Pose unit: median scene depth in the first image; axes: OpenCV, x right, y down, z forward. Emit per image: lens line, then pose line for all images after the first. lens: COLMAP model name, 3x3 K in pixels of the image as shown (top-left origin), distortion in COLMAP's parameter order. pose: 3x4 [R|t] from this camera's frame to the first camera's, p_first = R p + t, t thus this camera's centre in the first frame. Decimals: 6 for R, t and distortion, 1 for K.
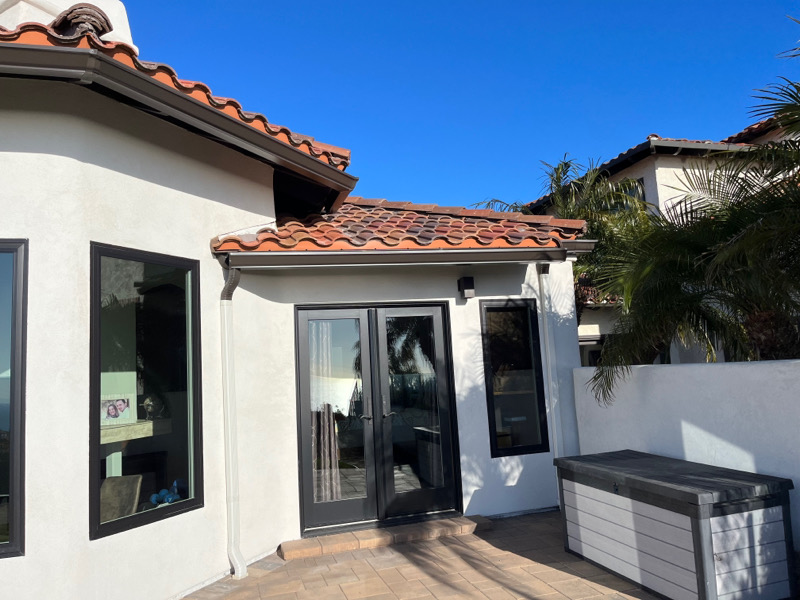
lens RADIAL K [[610.2, 0, 400.0], [0, 610.2, 300.0], [0, 0, 1]] dist [0.007581, -0.001261]
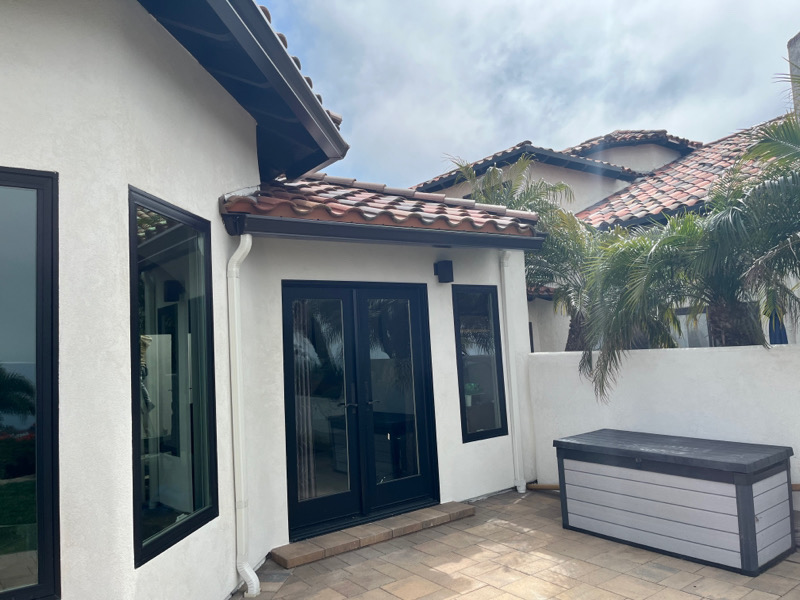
lens RADIAL K [[610.2, 0, 400.0], [0, 610.2, 300.0], [0, 0, 1]] dist [0.007581, -0.001261]
pose [[0.940472, 0.032781, 0.338286, -0.358562], [-0.037553, 0.999266, 0.007568, 0.025457], [-0.337789, -0.019822, 0.941013, 0.124069]]
